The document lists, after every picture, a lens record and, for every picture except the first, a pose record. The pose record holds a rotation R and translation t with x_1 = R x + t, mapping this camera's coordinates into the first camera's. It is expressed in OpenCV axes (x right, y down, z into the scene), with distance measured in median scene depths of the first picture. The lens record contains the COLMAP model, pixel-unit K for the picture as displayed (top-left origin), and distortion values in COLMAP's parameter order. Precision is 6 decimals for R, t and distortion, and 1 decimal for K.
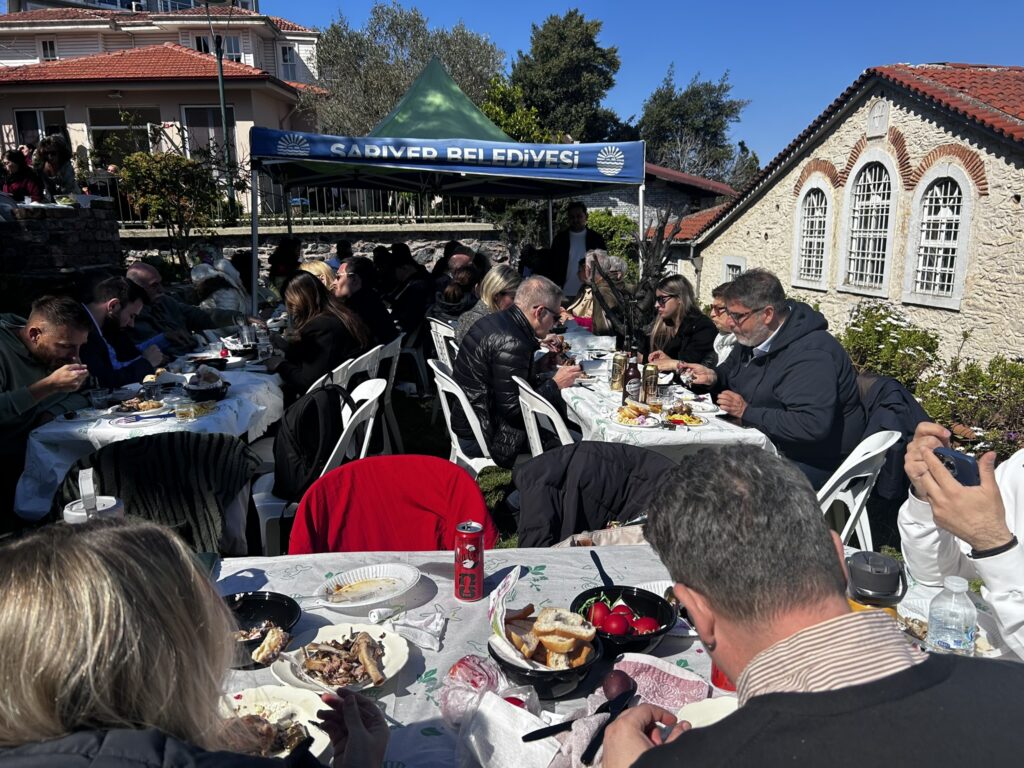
lens RADIAL K [[770.4, 0, 509.0], [0, 770.4, 389.9], [0, 0, 1]] dist [0.041874, -0.053166]
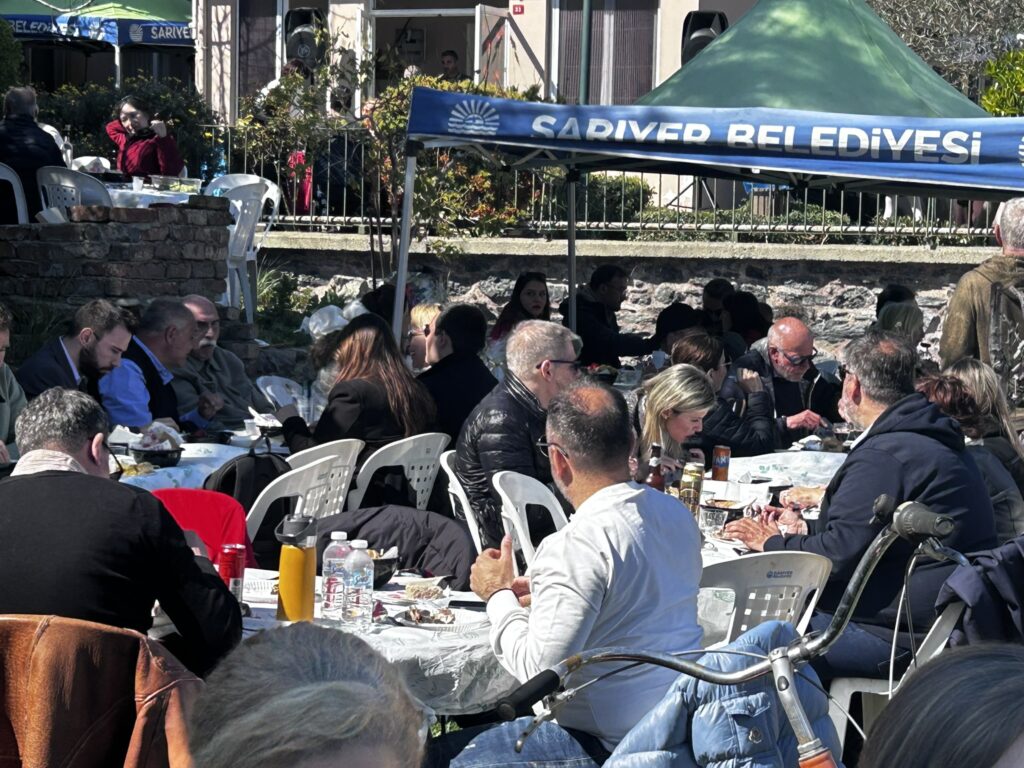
lens RADIAL K [[2378.2, 0, 512.0], [0, 2378.2, 384.0], [0, 0, 1]] dist [0.113700, -0.055196]
pose [[0.891545, 0.069735, -0.447532, 0.250685], [-0.133988, 0.984459, -0.113522, 0.038702], [0.432661, 0.161174, 0.887033, -0.249703]]
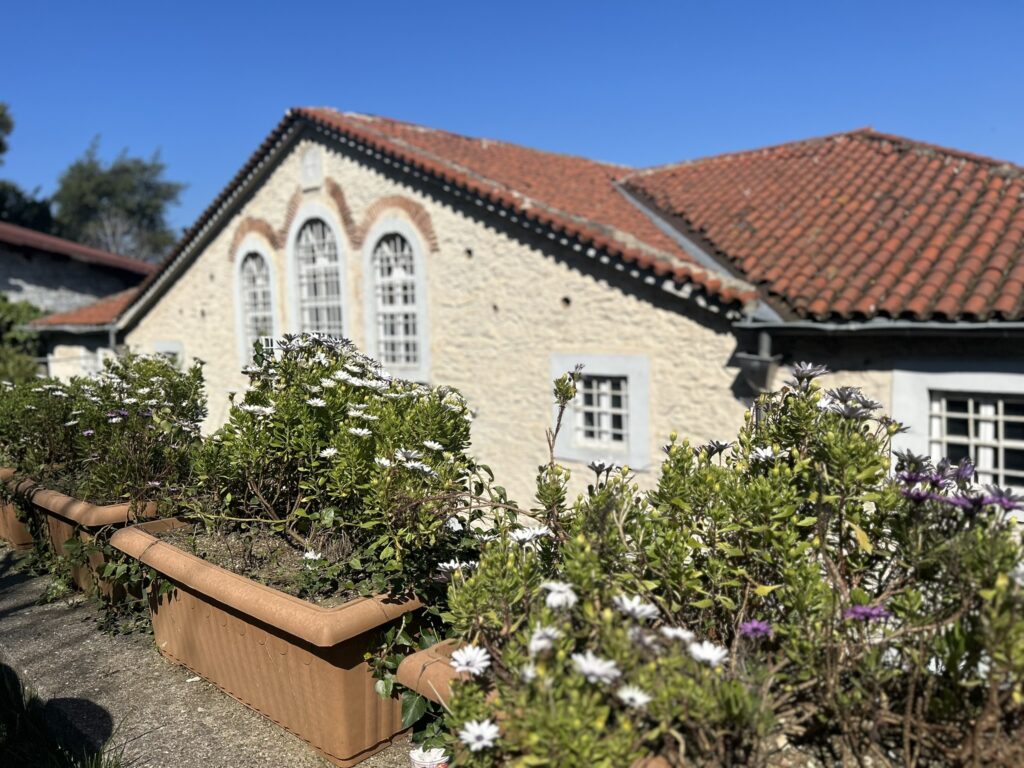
lens RADIAL K [[770.4, 0, 509.0], [0, 770.4, 389.9], [0, 0, 1]] dist [0.041874, -0.053166]
pose [[0.794777, -0.076016, 0.602122, 0.123386], [0.151231, 0.985635, -0.075186, -0.016450], [-0.587757, 0.150815, 0.794856, 0.246323]]
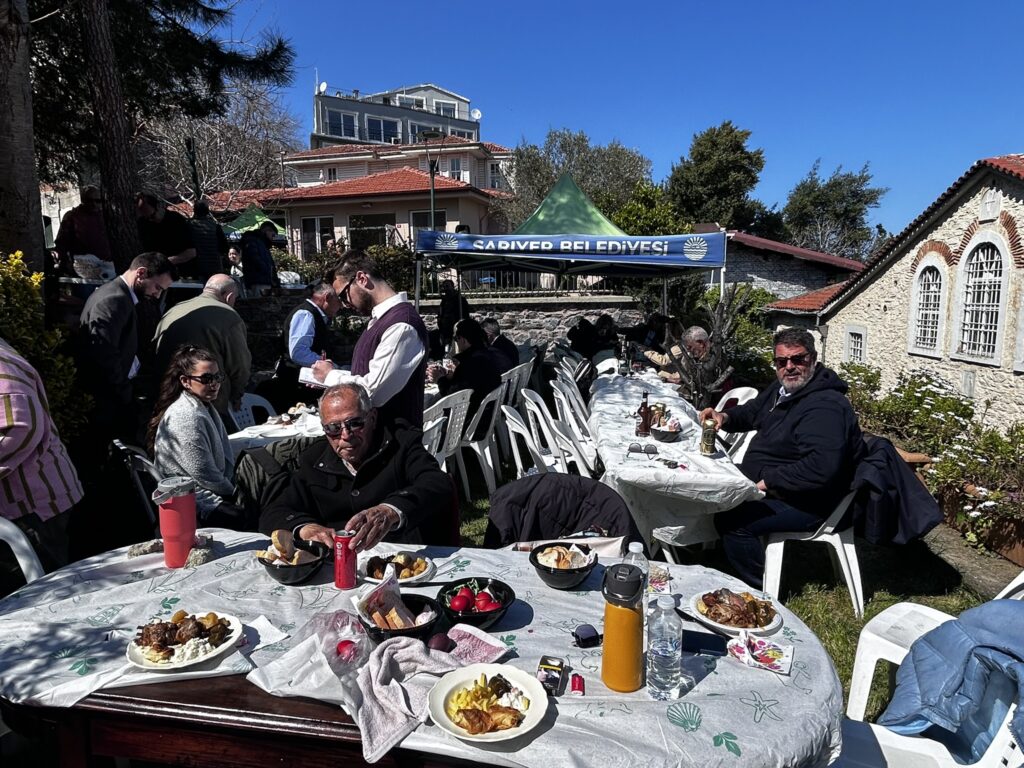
lens RADIAL K [[632.2, 0, 512.0], [0, 632.2, 384.0], [0, 0, 1]] dist [-0.002886, -0.003481]
pose [[0.968514, 0.035249, -0.246451, 0.048915], [-0.052810, 0.996486, -0.065010, -0.001434], [0.243294, 0.075978, 0.966972, -0.009023]]
